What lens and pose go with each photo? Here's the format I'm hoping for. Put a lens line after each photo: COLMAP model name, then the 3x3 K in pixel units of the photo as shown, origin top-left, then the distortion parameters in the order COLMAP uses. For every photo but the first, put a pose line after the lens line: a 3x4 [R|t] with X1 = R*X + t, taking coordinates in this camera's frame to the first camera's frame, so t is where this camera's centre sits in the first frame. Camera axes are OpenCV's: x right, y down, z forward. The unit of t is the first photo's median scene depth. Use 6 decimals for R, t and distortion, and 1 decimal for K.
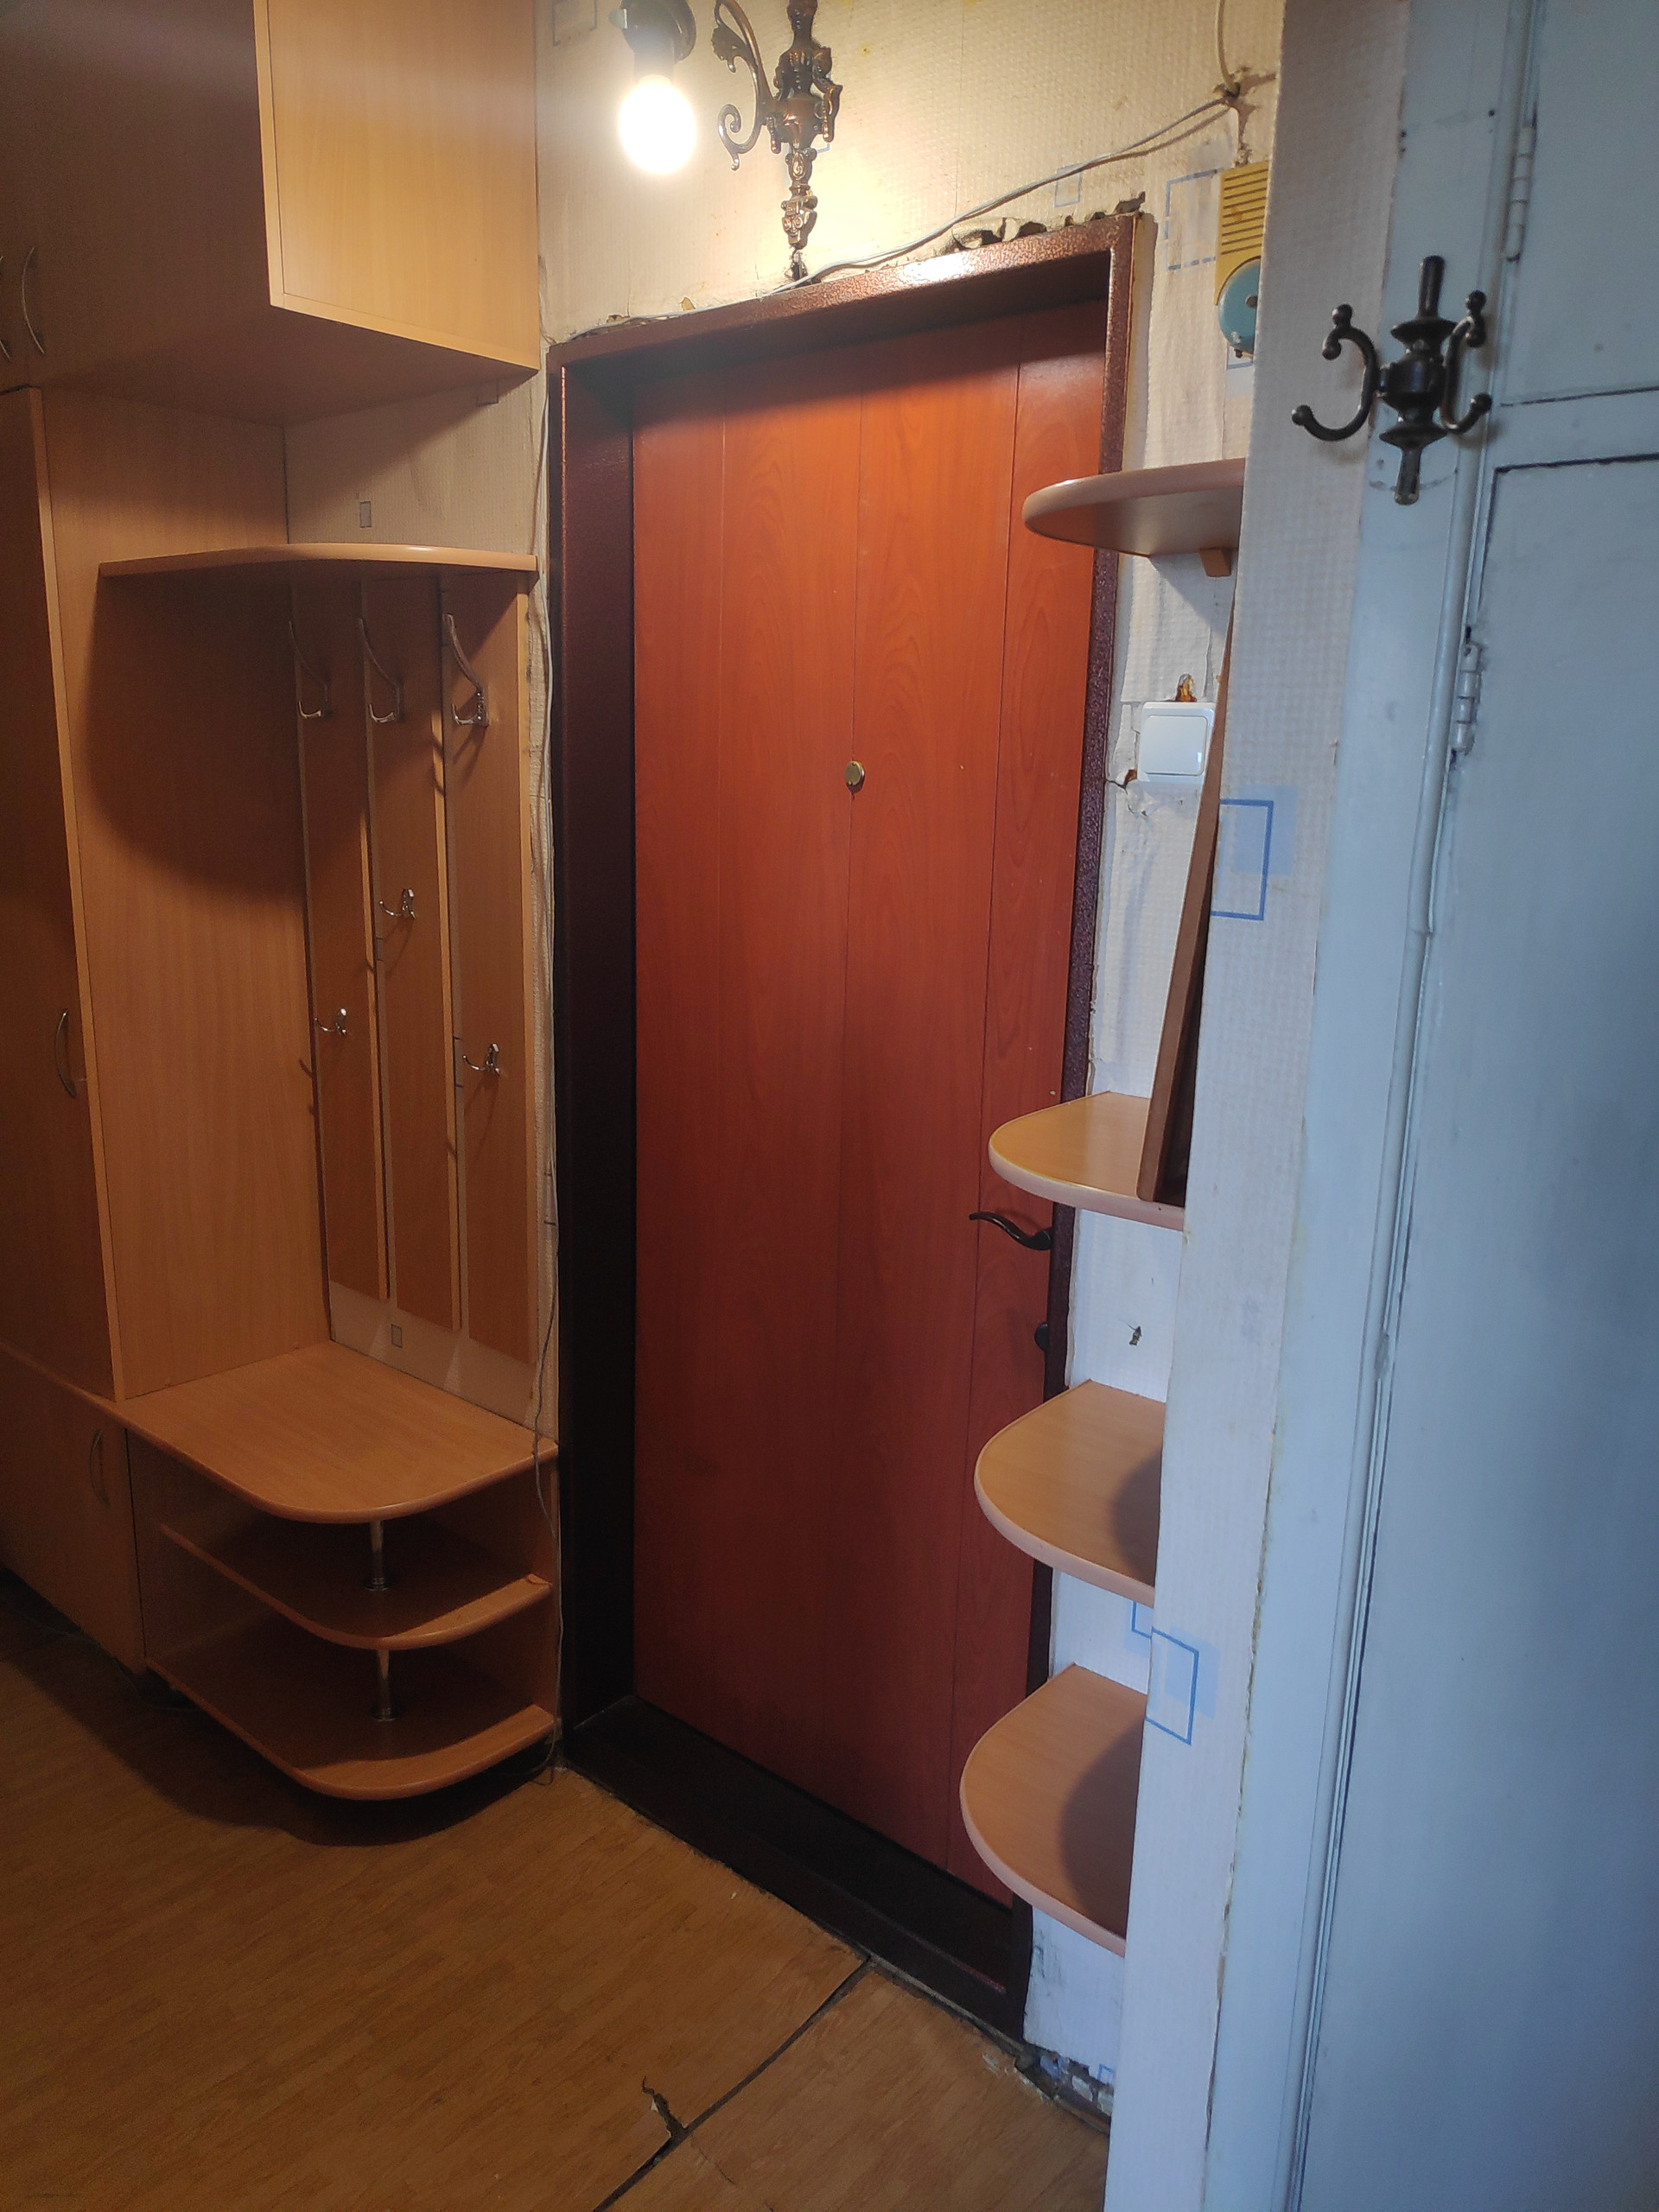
lens RADIAL K [[1574.5, 0, 816.3], [0, 1574.5, 1114.0], [0, 0, 1]] dist [0.023536, -0.036795]
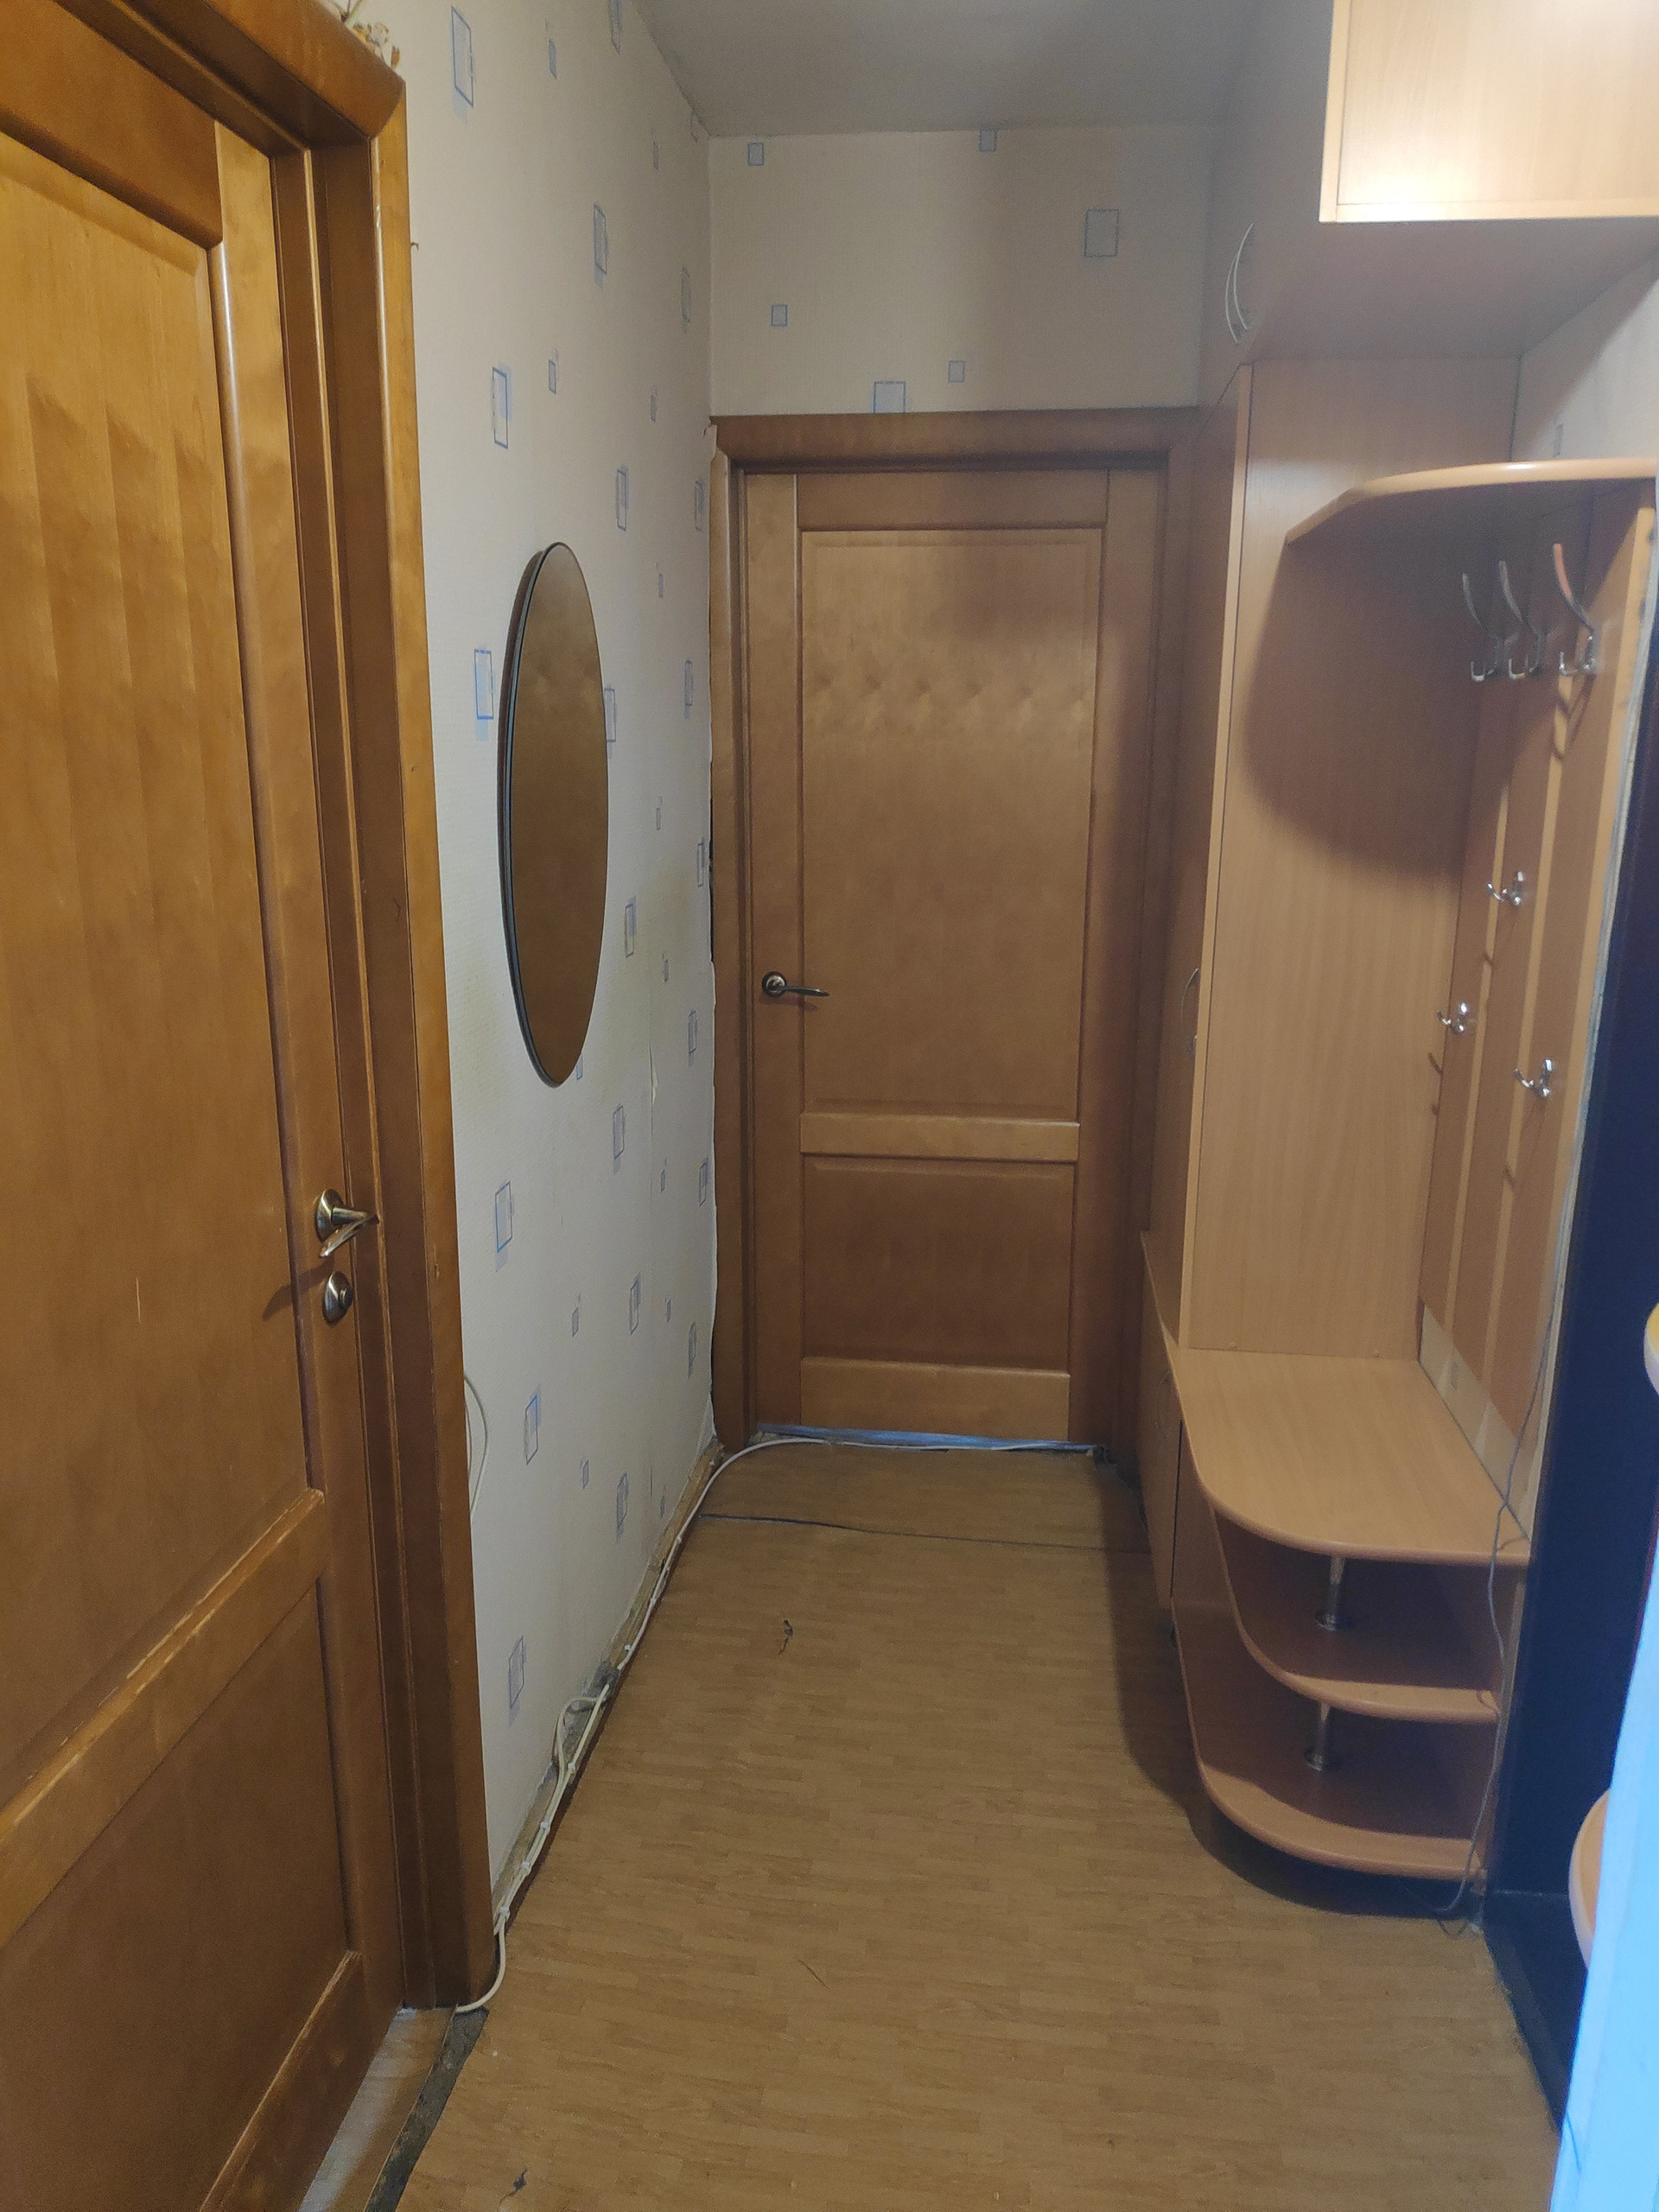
lens RADIAL K [[1574.5, 0, 828.2], [0, 1574.5, 1105.0], [0, 0, 1]] dist [0.023536, -0.036795]
pose [[0.583221, 0.180087, -0.792099, 0.244106], [-0.182788, 0.979202, 0.088039, -0.026192], [0.791480, 0.093440, 0.604010, 0.199261]]
